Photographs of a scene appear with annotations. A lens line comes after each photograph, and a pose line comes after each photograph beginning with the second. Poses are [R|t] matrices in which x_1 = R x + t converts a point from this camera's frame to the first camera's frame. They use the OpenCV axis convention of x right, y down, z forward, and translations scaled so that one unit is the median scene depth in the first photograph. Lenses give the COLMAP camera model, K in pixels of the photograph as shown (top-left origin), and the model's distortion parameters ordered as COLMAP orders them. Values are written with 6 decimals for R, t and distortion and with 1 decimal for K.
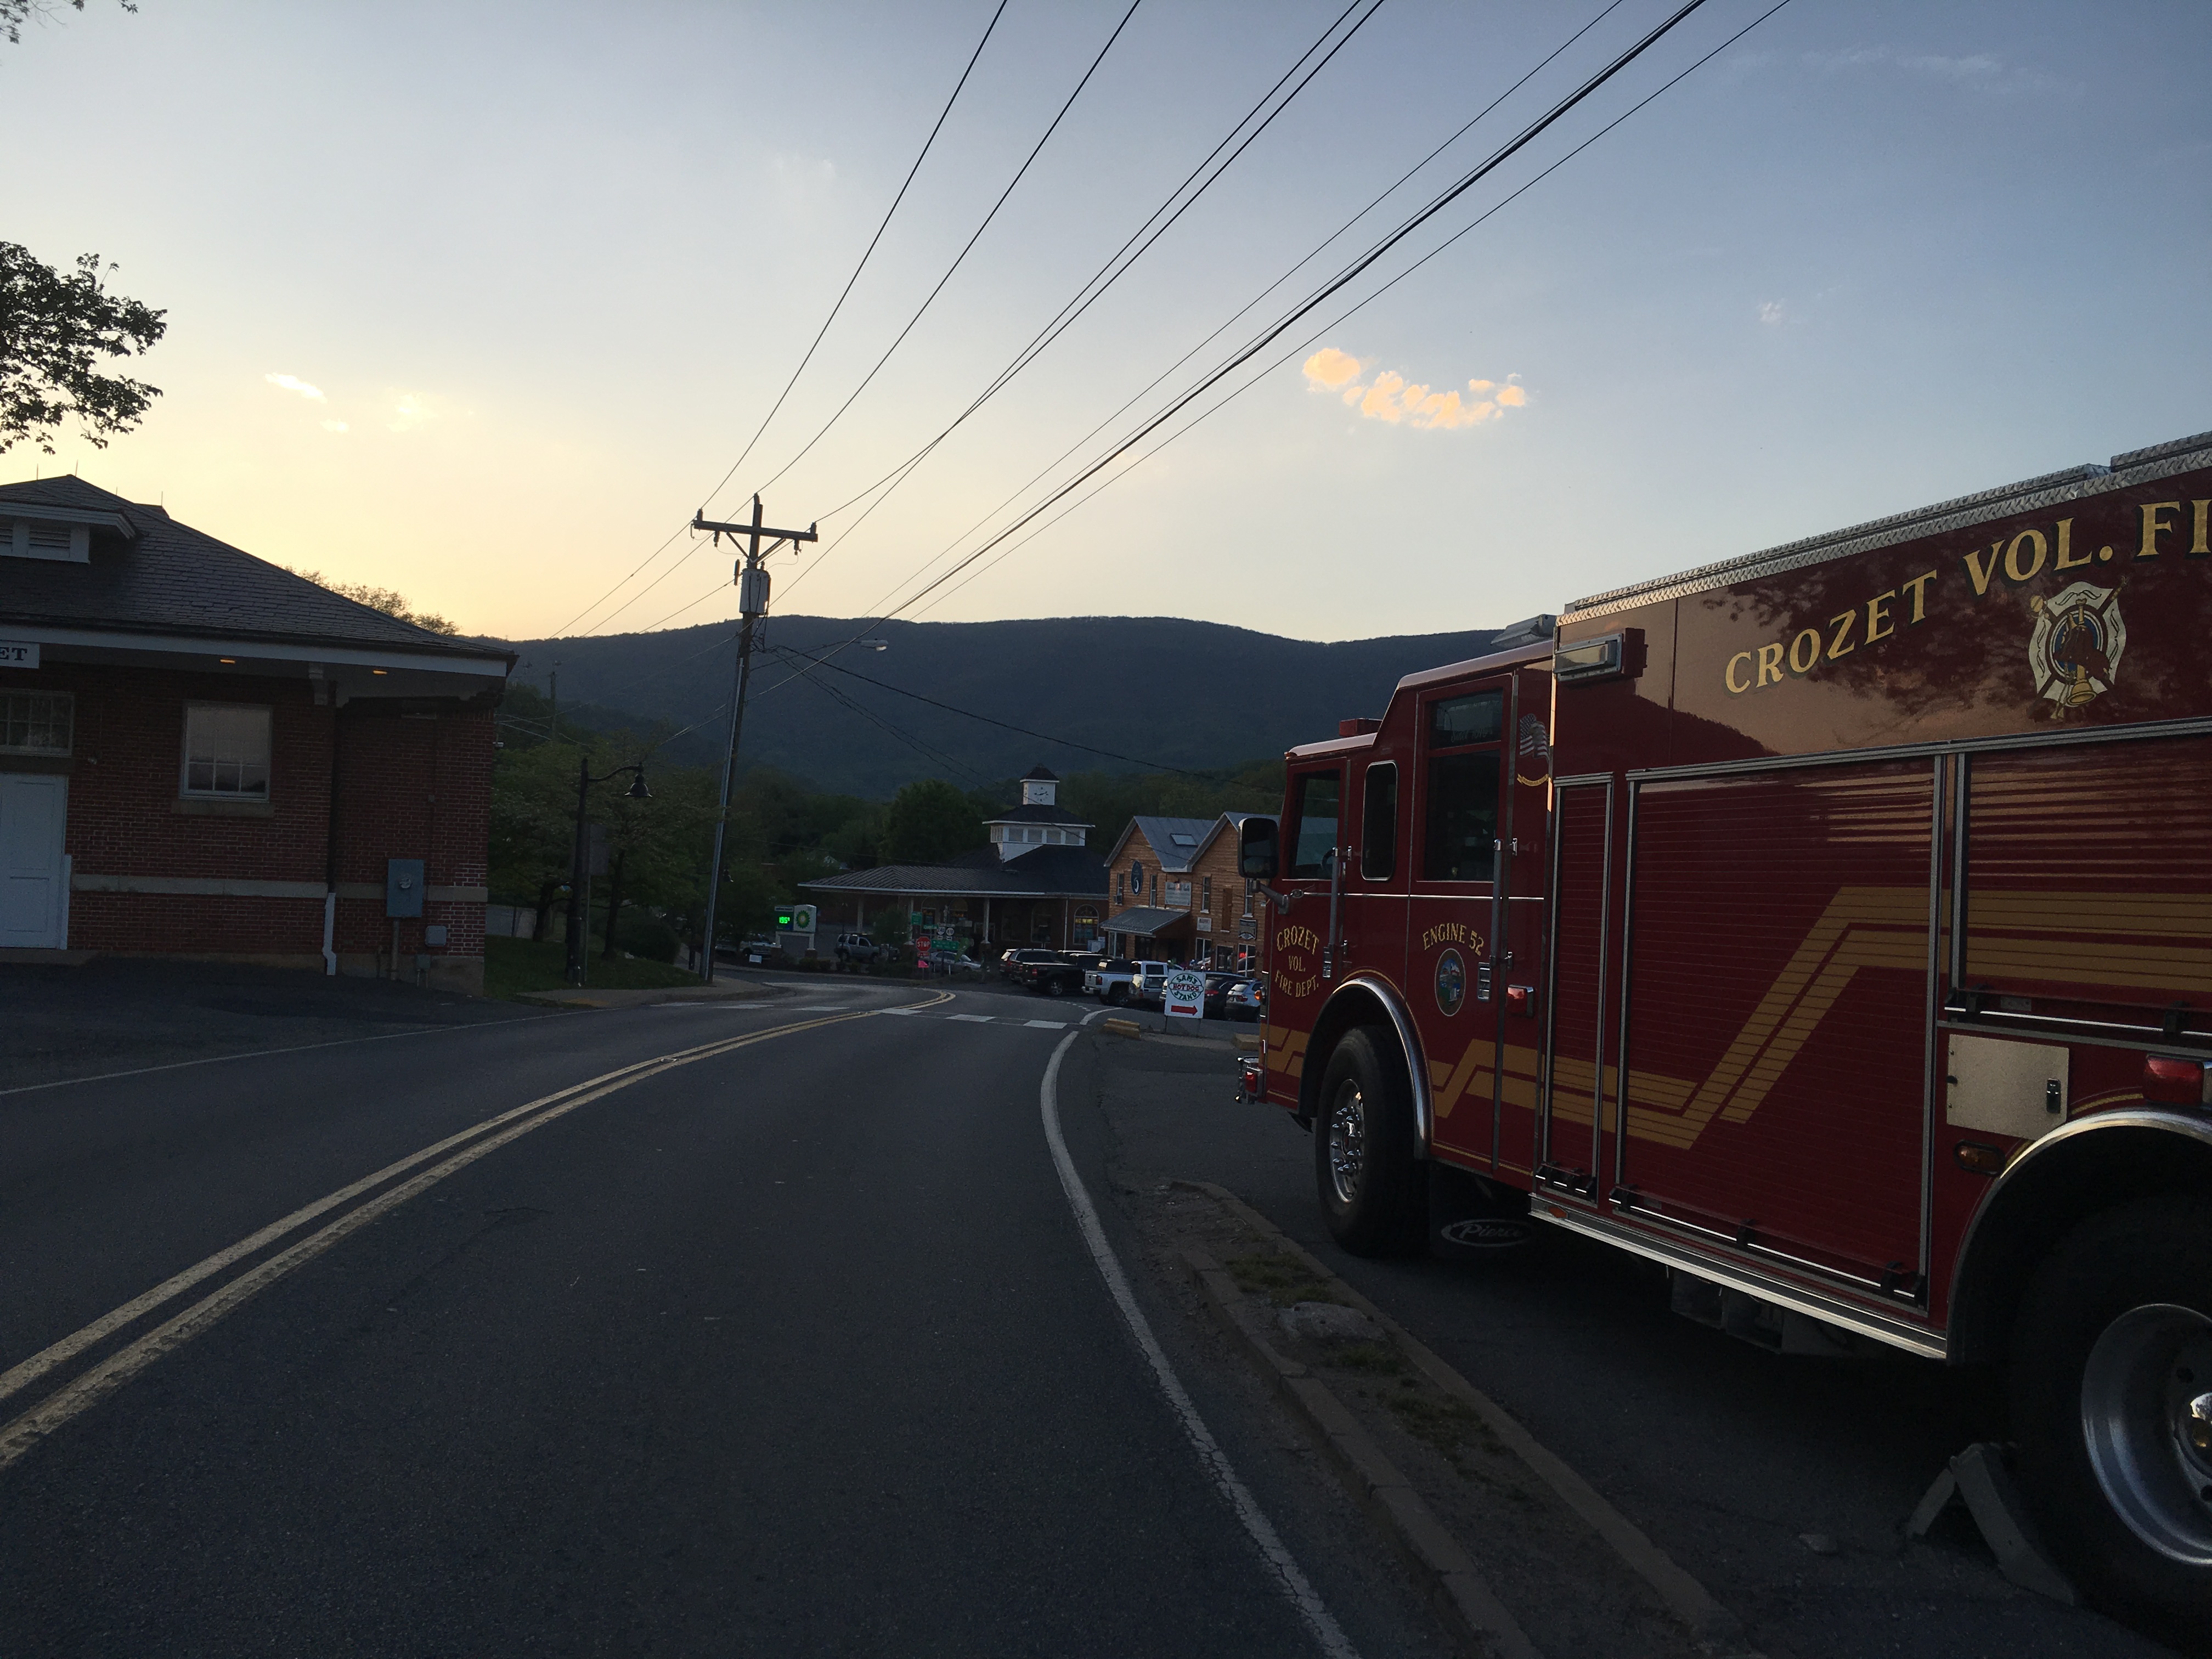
lens RADIAL K [[1883.5, 0, 1106.0], [0, 1883.5, 829.5], [0, 0, 1]] dist [0.092717, -0.089723]
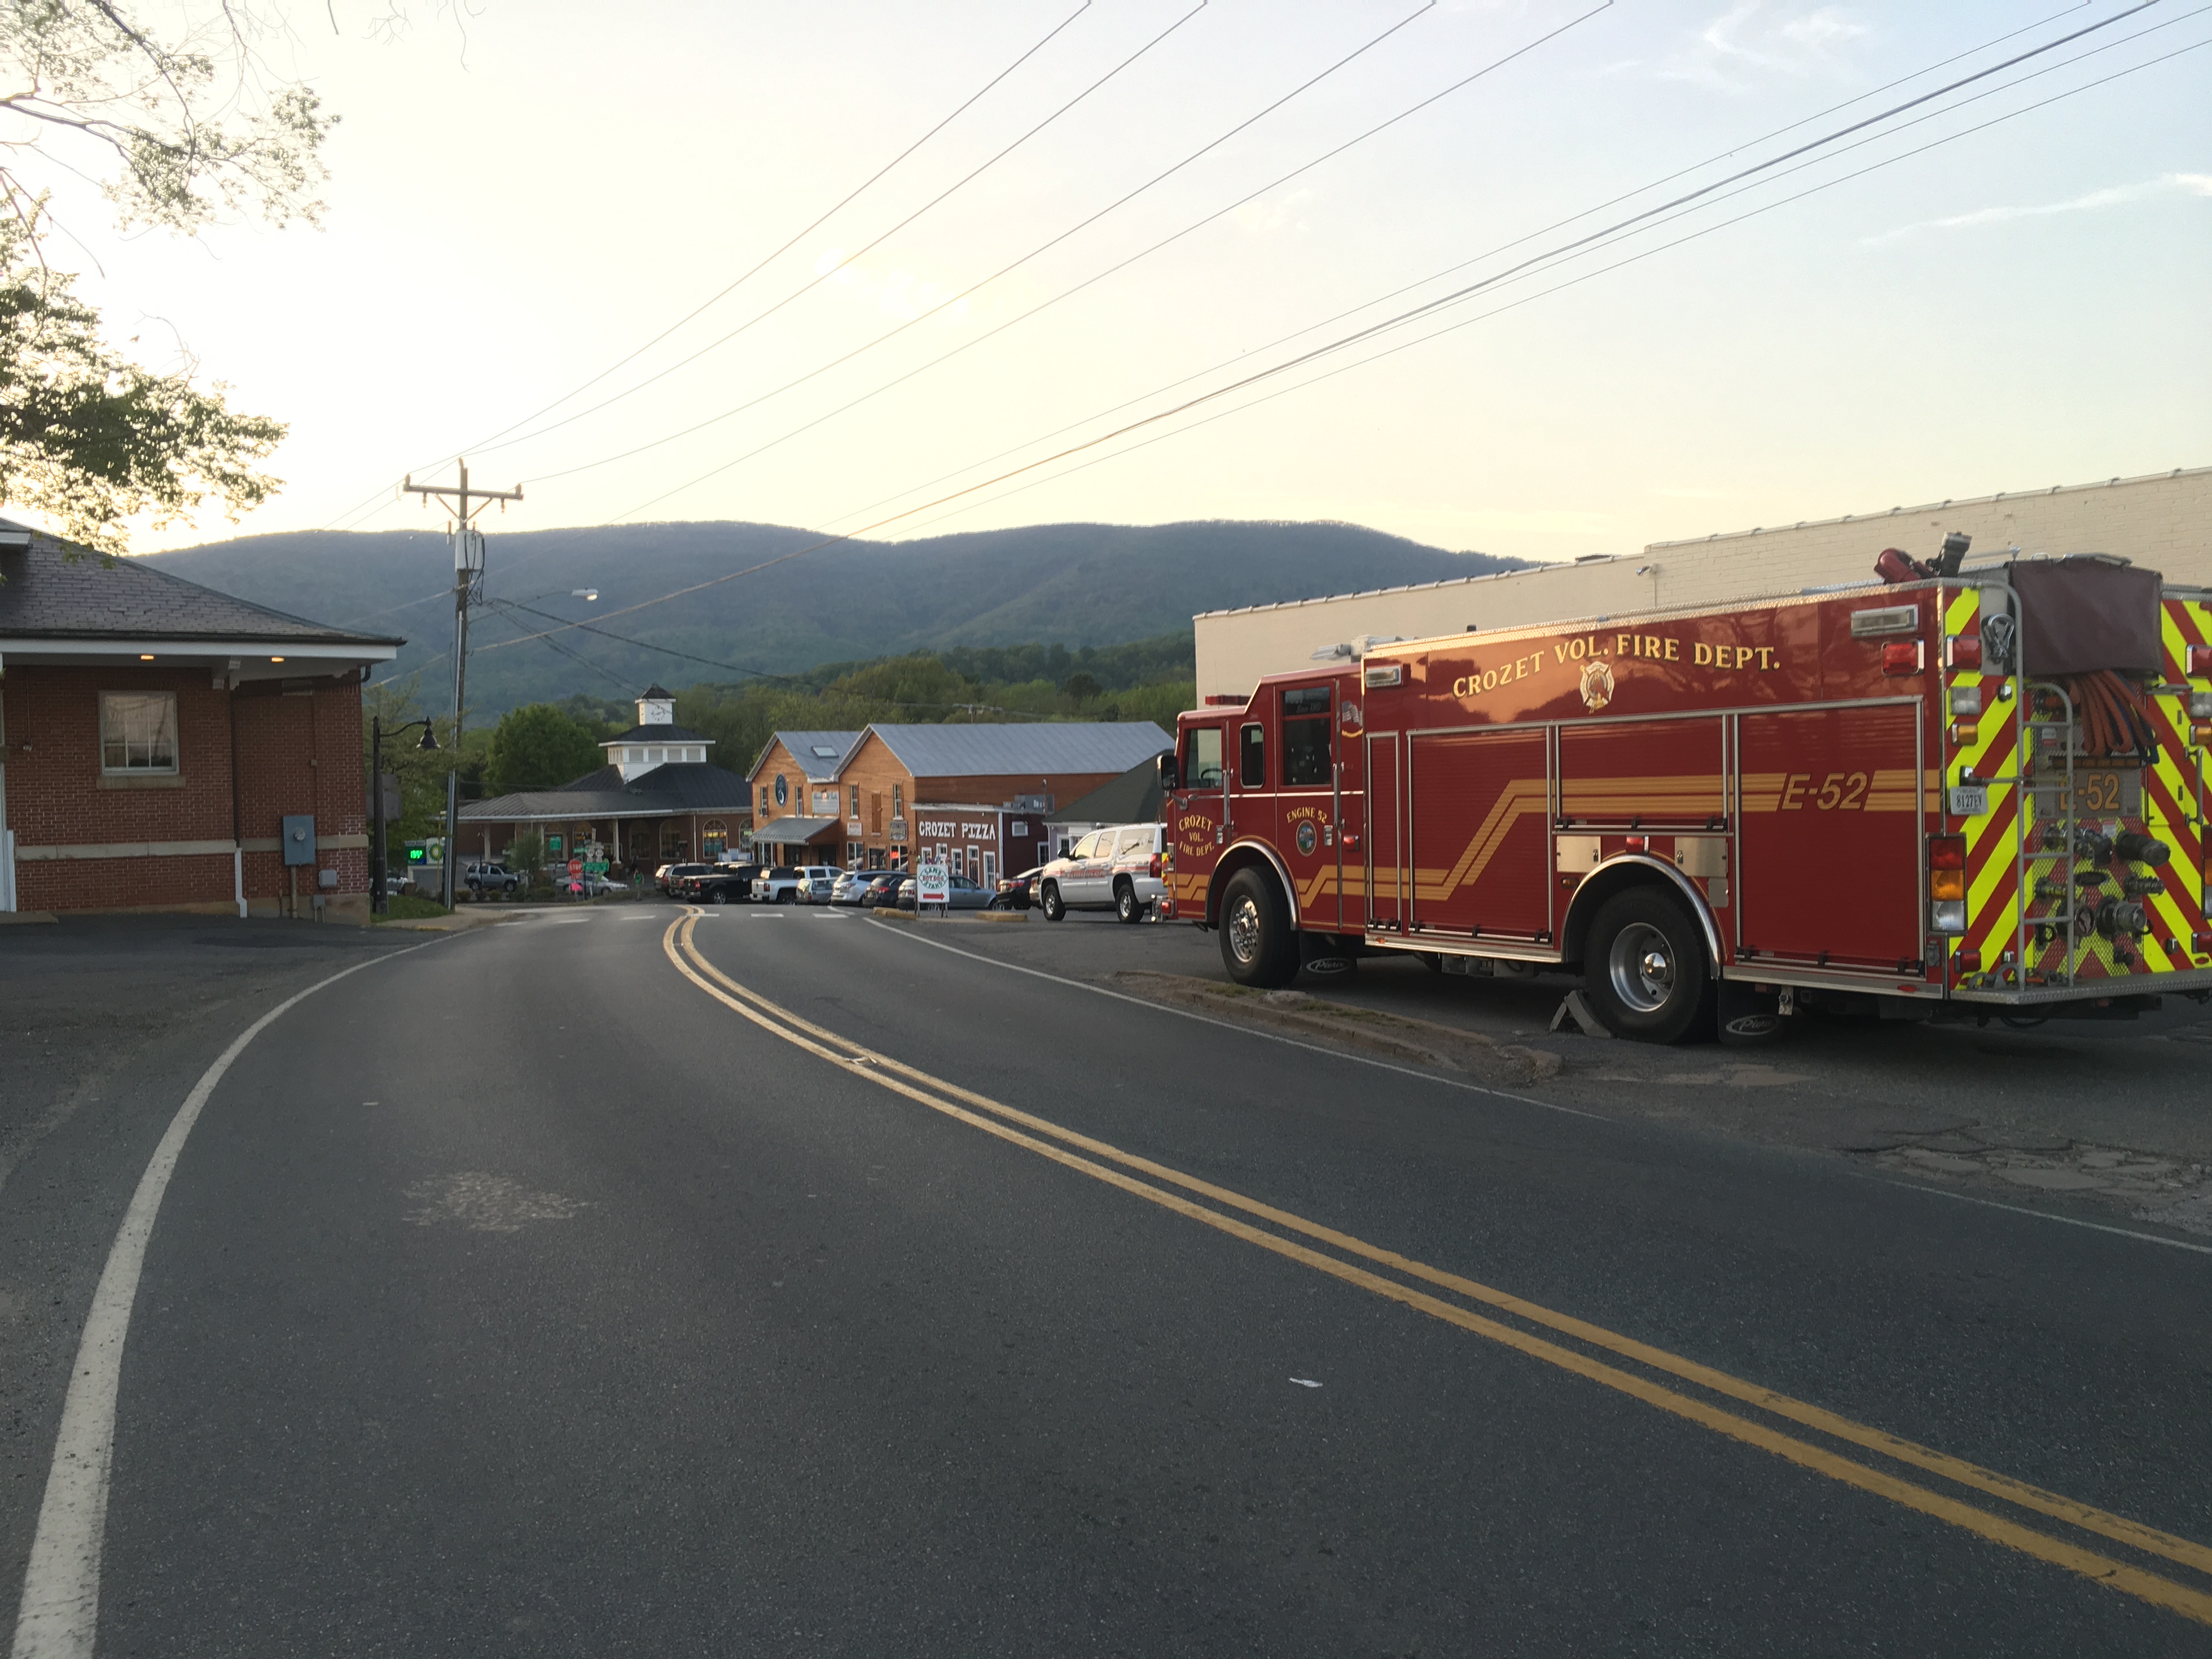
lens RADIAL K [[1883.5, 0, 1106.0], [0, 1883.5, 829.5], [0, 0, 1]] dist [0.092717, -0.089723]
pose [[0.973540, -0.069309, 0.217753, -0.144896], [0.057621, 0.996559, 0.059581, -0.018130], [-0.221133, -0.045457, 0.974184, -0.276703]]
